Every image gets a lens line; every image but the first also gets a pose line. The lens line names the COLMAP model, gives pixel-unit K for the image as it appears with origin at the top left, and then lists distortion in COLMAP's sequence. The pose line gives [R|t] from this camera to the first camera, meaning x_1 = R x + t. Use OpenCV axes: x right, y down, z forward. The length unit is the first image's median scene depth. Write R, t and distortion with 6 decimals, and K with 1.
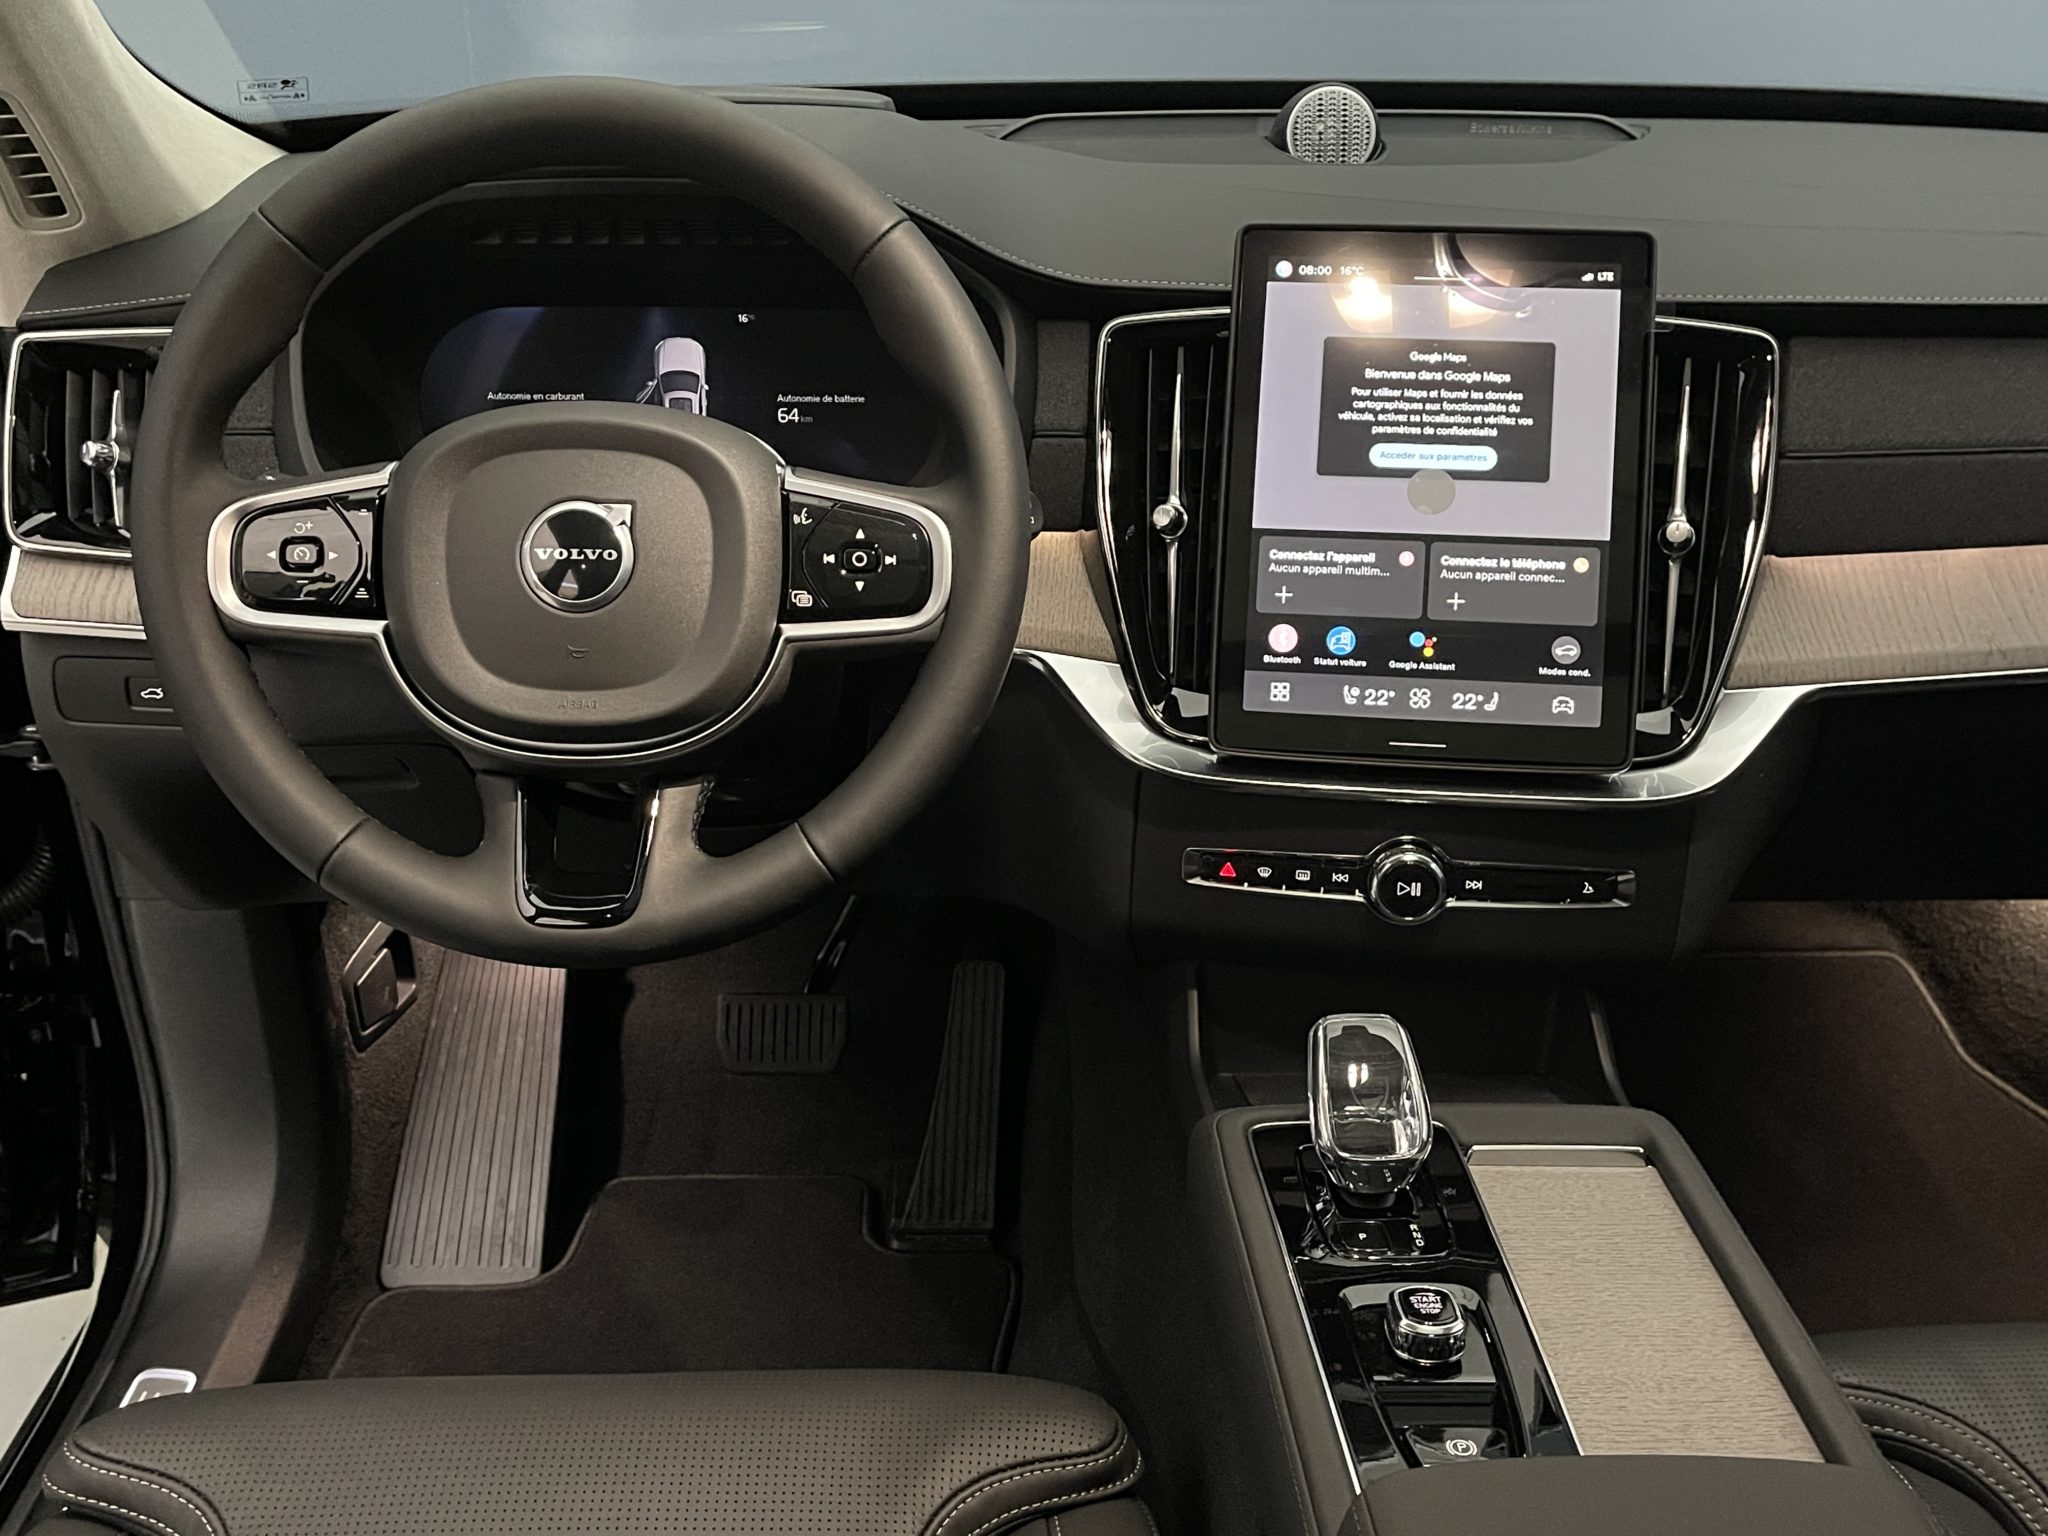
lens RADIAL K [[1920.6, 0, 1024.0], [0, 1920.6, 768.0], [0, 0, 1]] dist [0.071655, -0.013874]
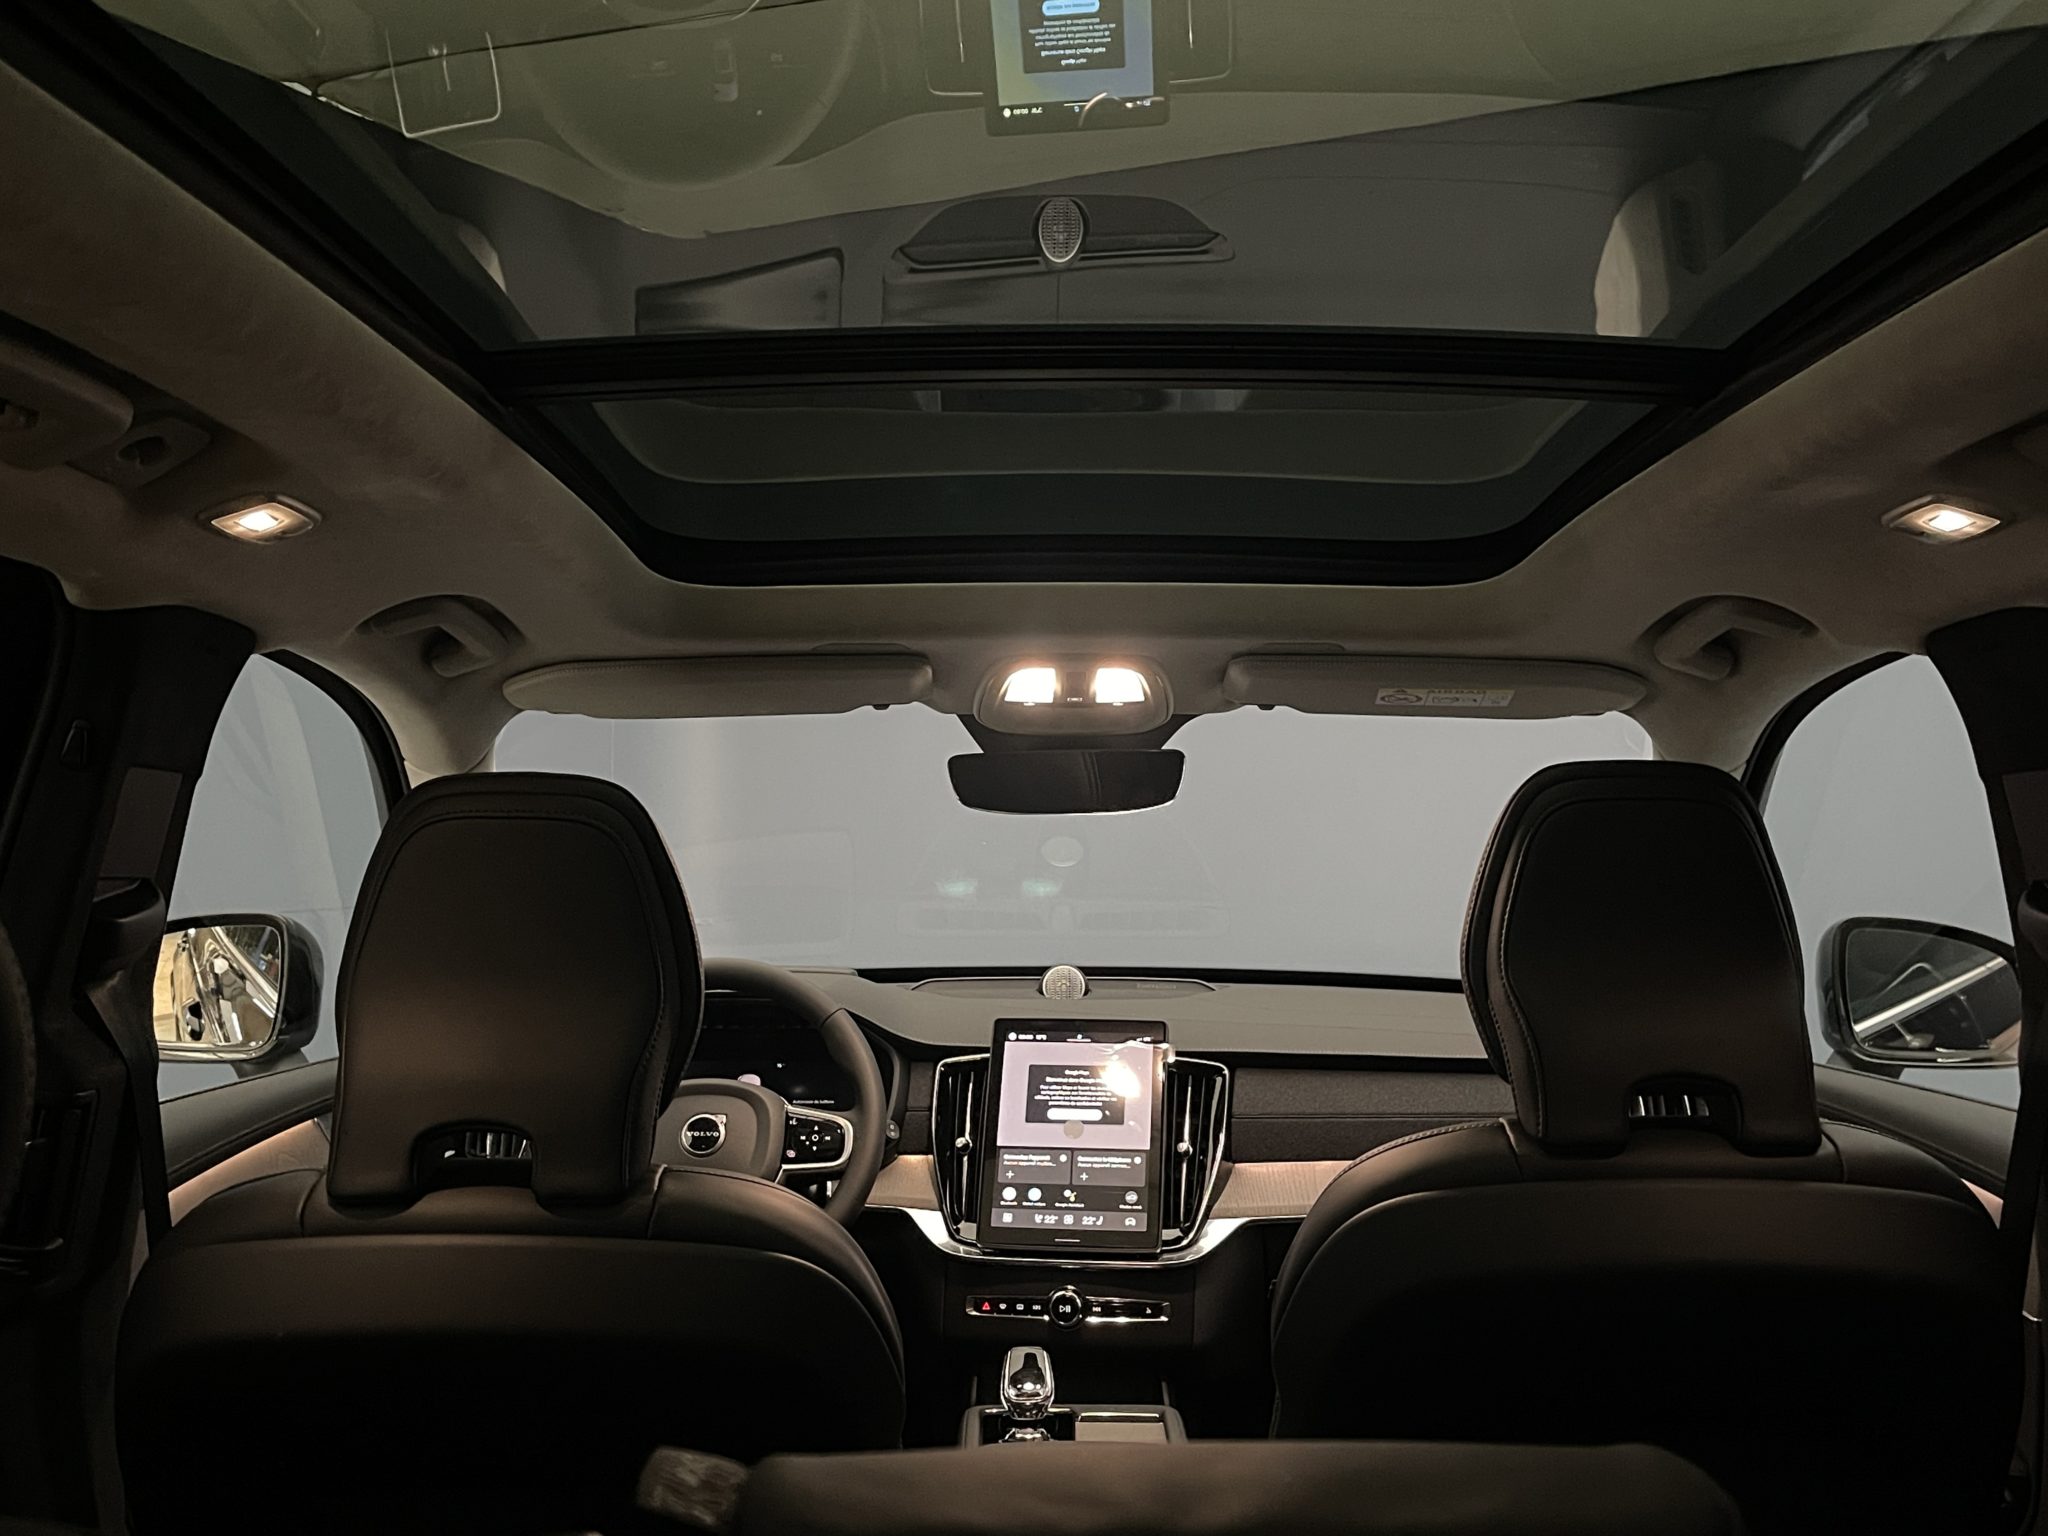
lens RADIAL K [[1863.4, 0, 1024.0], [0, 1863.4, 768.0], [0, 0, 1]] dist [-0.044149, -0.003184]
pose [[0.999112, -0.003839, -0.041956, 0.245741], [-0.015361, 0.894099, -0.447606, 0.458799], [0.039231, 0.447853, 0.893246, -1.153429]]
